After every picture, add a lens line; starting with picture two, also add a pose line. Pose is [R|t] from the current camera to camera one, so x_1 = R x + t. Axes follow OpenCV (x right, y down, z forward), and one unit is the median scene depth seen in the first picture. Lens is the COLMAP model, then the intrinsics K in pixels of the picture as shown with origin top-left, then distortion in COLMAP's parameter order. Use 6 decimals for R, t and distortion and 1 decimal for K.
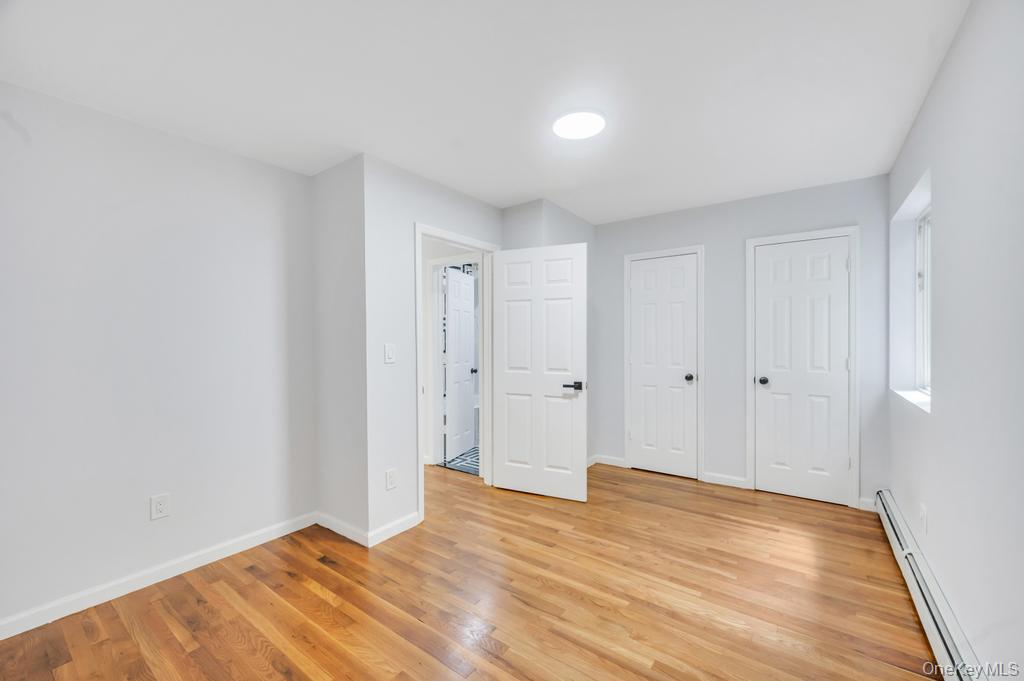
lens RADIAL K [[409.9, 0, 513.3], [0, 409.9, 342.3], [0, 0, 1]] dist [0.008222, 0.000293]
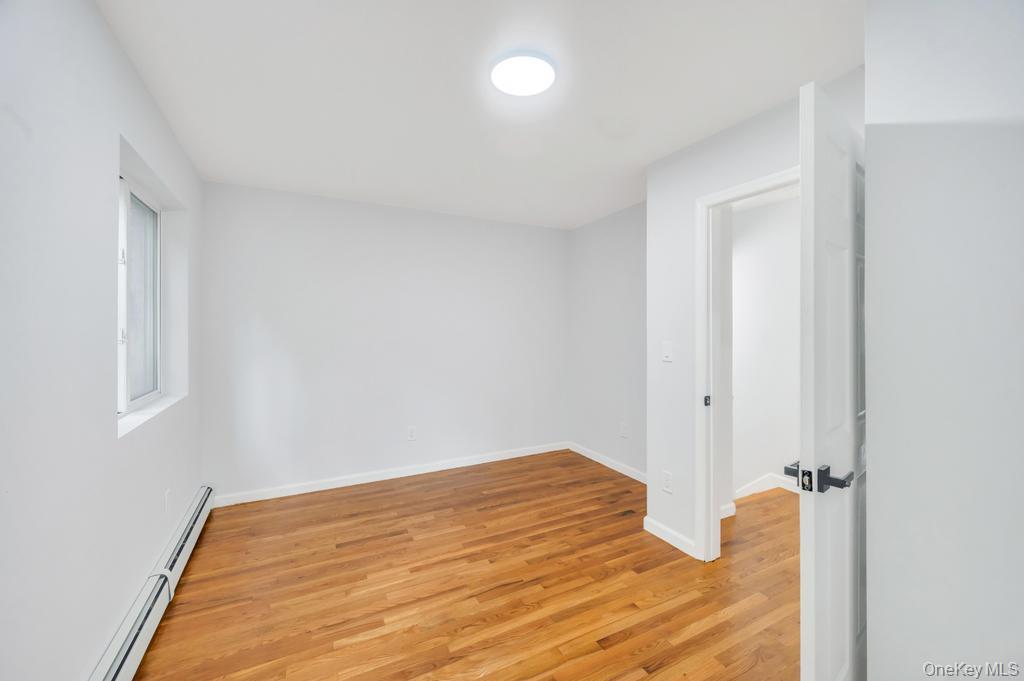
lens RADIAL K [[409.9, 0, 512.0], [0, 409.9, 331.9], [0, 0, 1]] dist [0.008222, 0.000293]
pose [[-0.446206, 0.011720, -0.894854, 0.948356], [-0.000649, 0.999910, 0.013420, -0.041645], [0.894930, 0.006569, -0.446158, 1.440477]]
